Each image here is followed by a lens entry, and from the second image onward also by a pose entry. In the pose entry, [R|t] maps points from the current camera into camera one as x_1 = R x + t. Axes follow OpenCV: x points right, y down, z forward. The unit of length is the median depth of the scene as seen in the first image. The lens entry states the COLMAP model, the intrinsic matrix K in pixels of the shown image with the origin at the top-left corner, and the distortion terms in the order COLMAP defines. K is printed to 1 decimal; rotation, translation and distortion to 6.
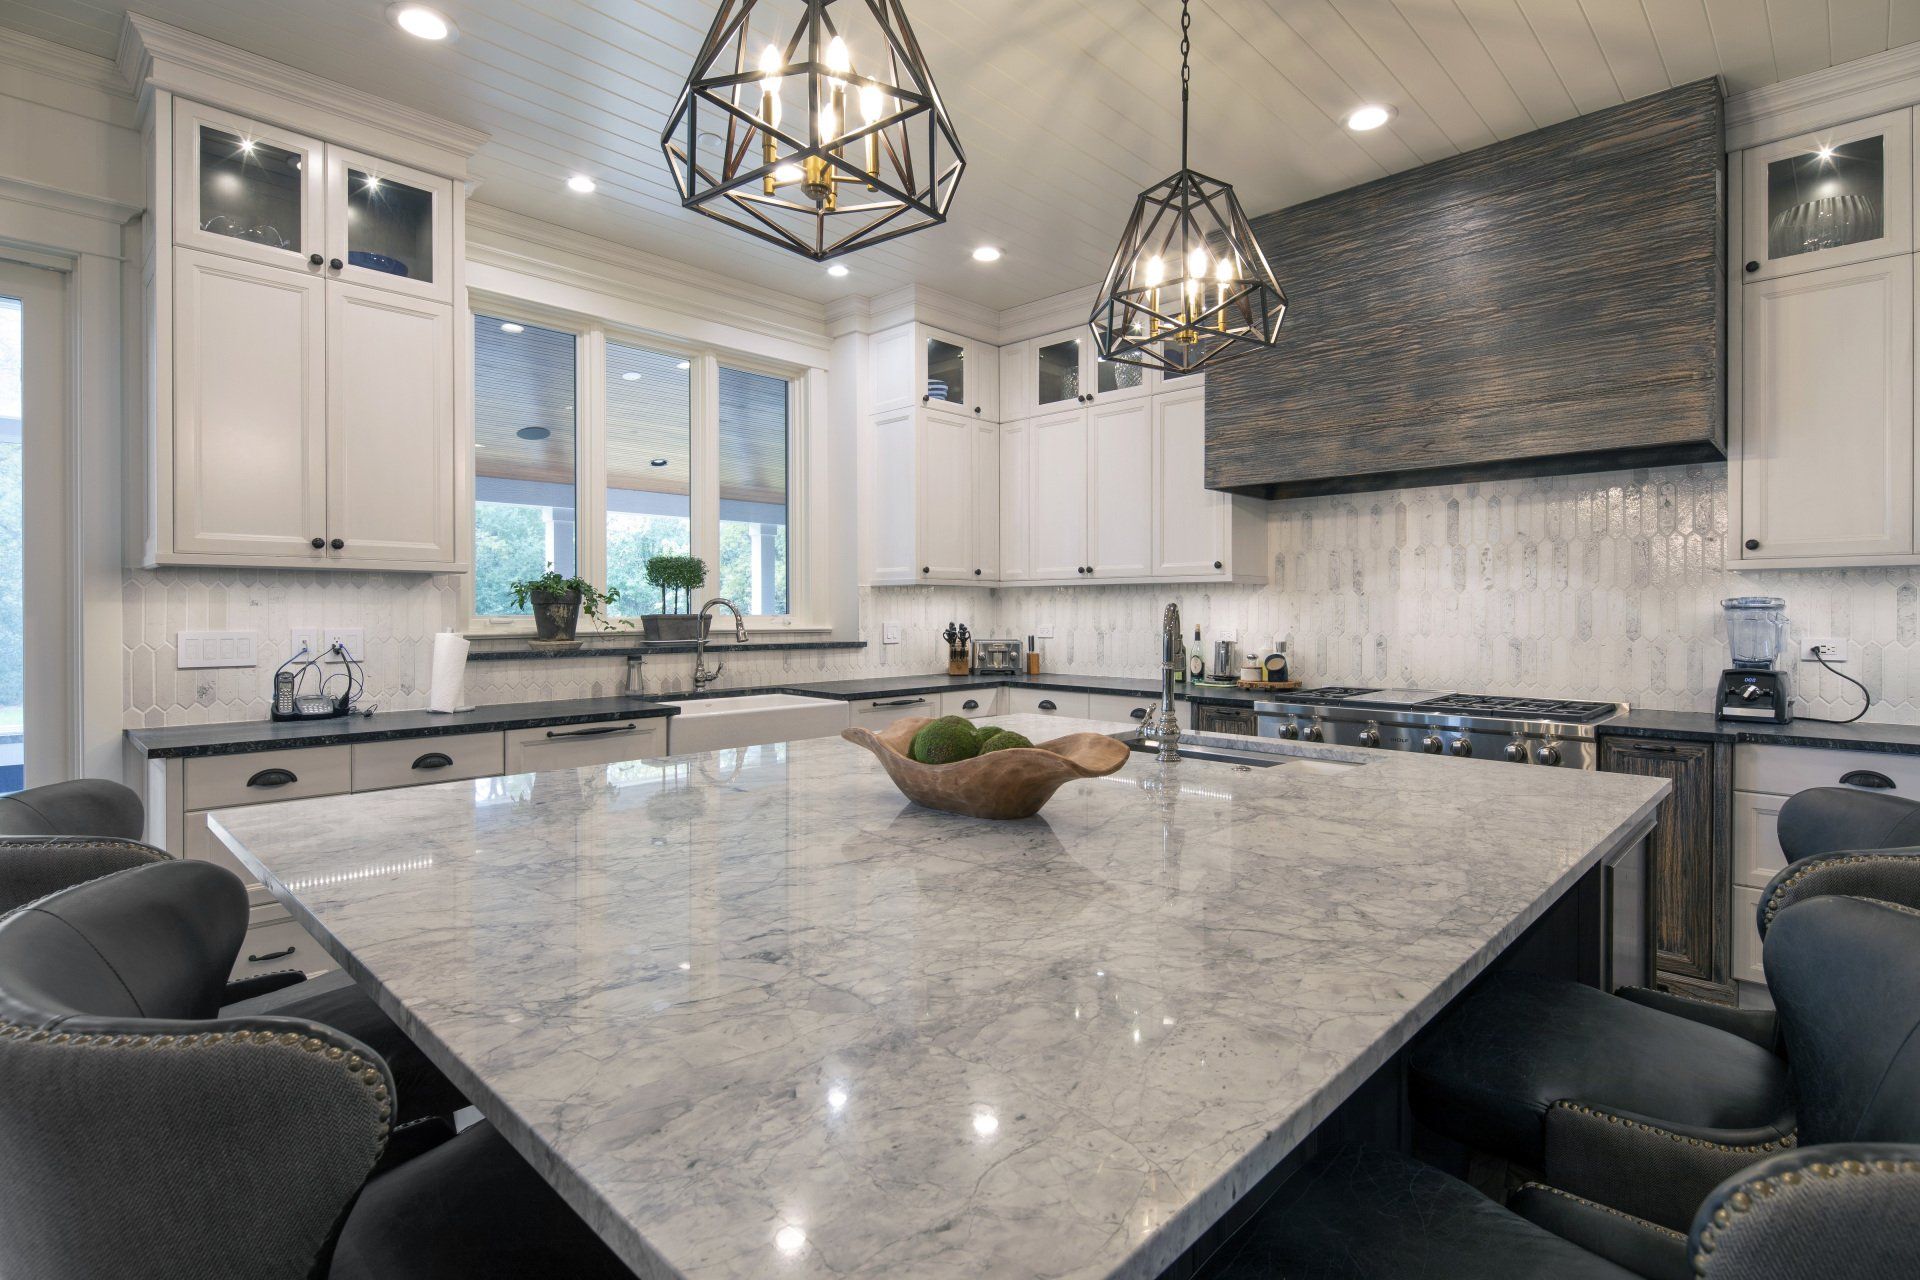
lens RADIAL K [[966.7, 0, 965.9], [0, 966.7, 618.6], [0, 0, 1]] dist [0.003787, -0.003538]
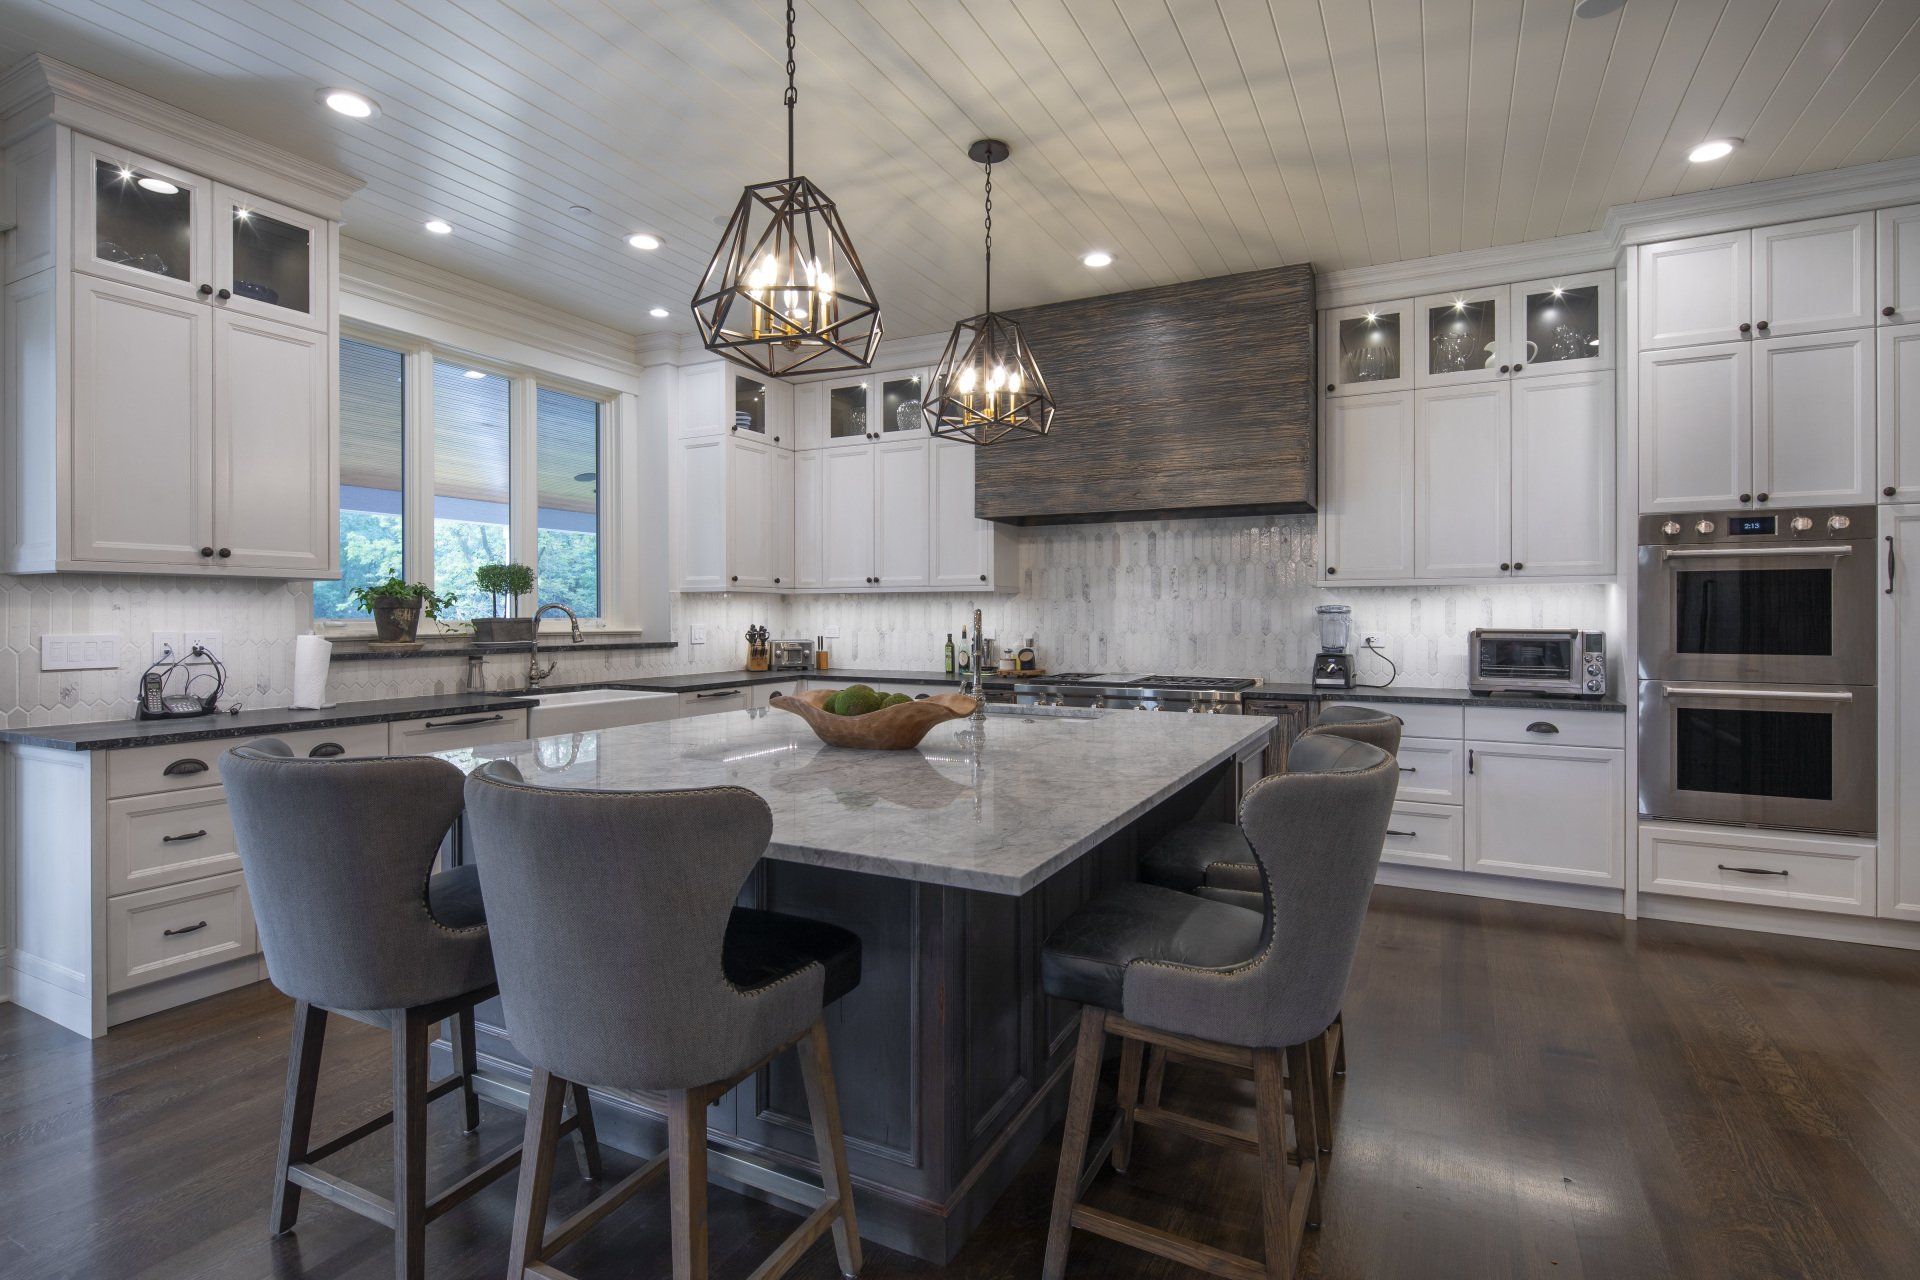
lens RADIAL K [[966.7, 0, 999.0], [0, 966.7, 621.2], [0, 0, 1]] dist [0.003787, -0.003538]
pose [[0.950119, -0.002479, 0.311879, -0.133921], [0.002694, 0.999996, -0.000256, 0.001400], [-0.311877, 0.001083, 0.950122, -0.239416]]
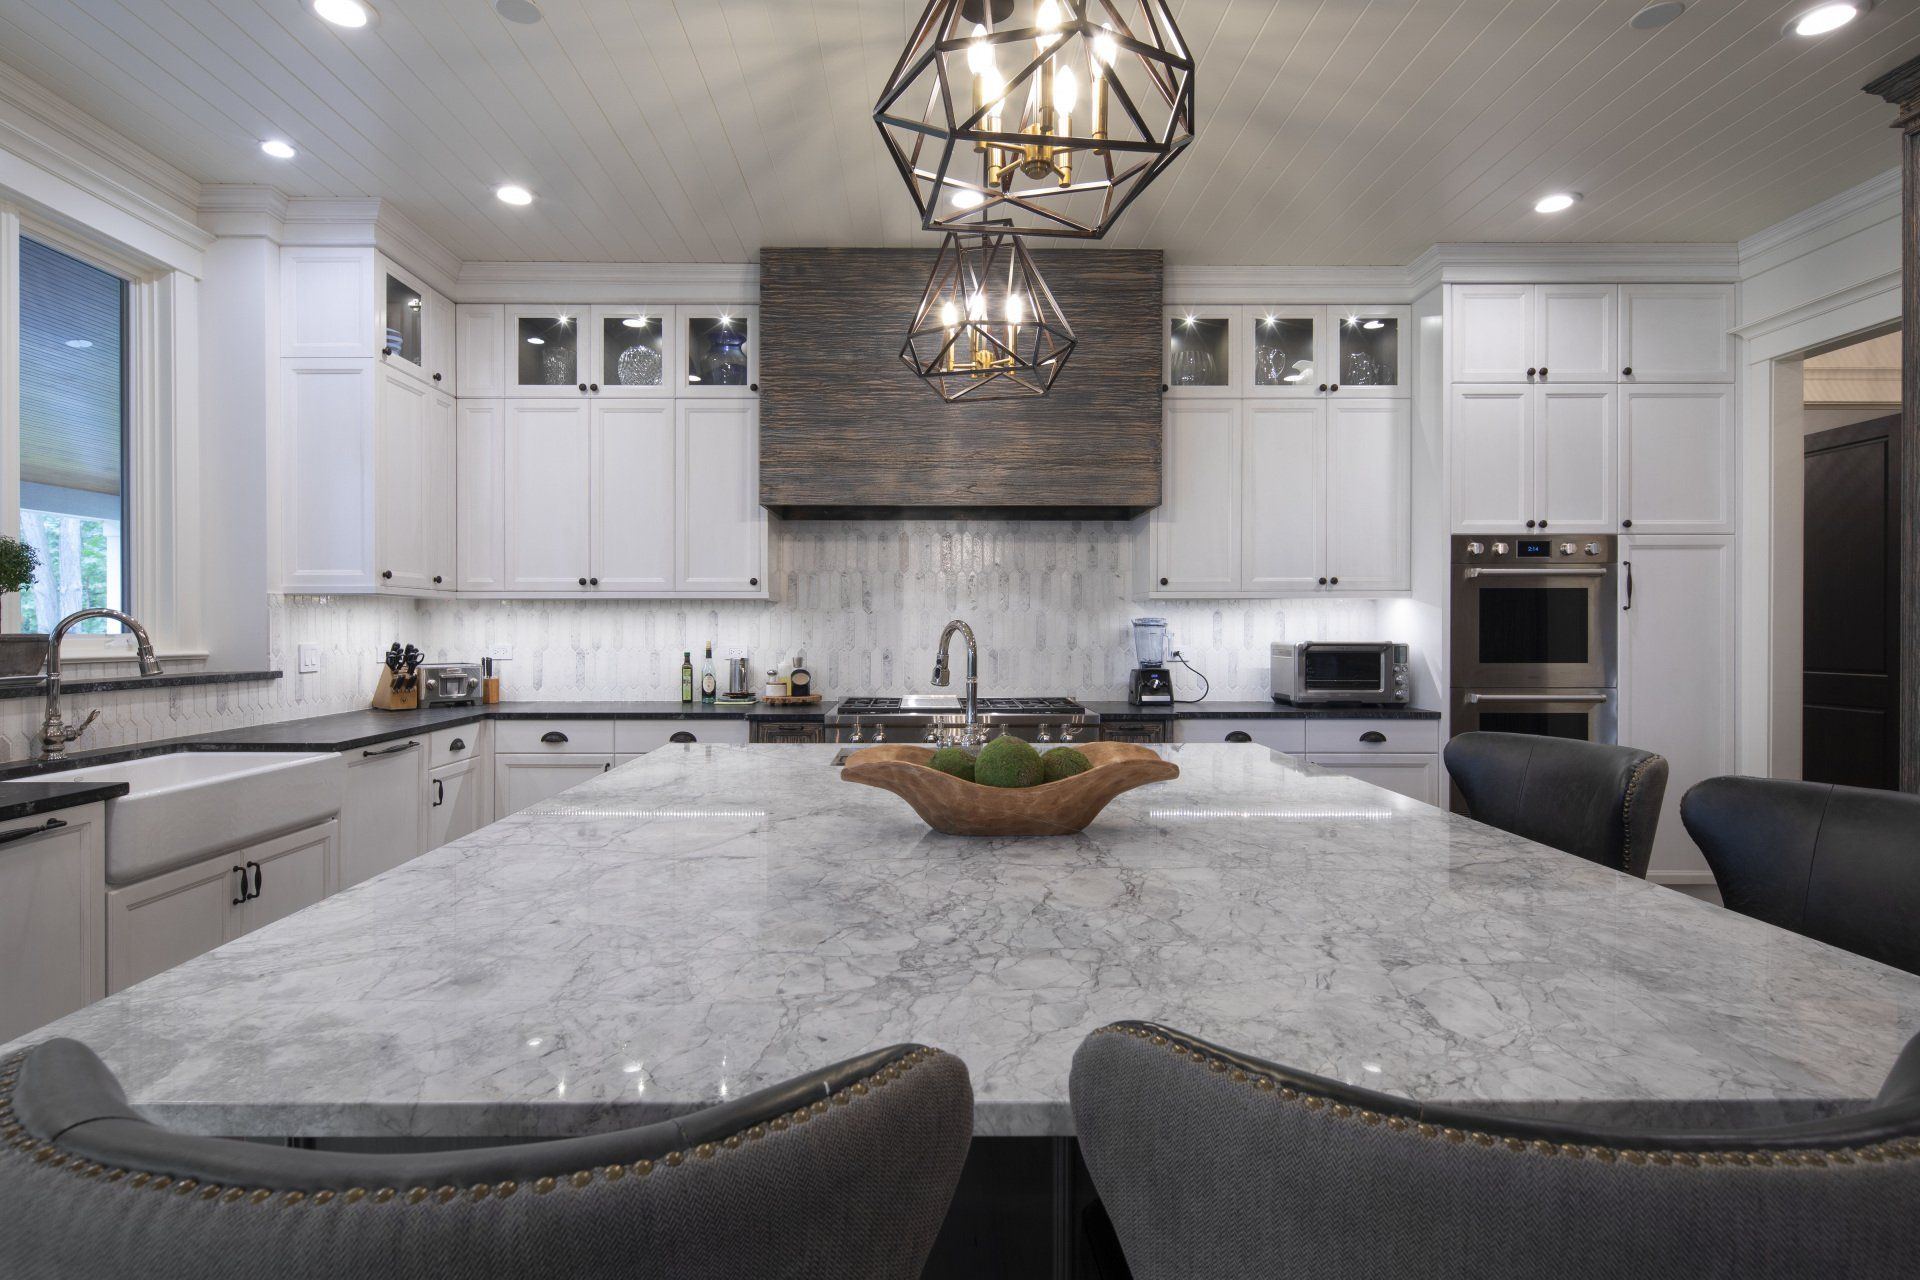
lens RADIAL K [[966.7, 0, 979.0], [0, 966.7, 638.4], [0, 0, 1]] dist [0.003787, -0.003538]
pose [[0.697331, -0.008621, 0.716698, -0.352120], [0.006000, 0.999963, 0.006191, -0.002037], [-0.716725, -0.000017, 0.697356, 0.167166]]
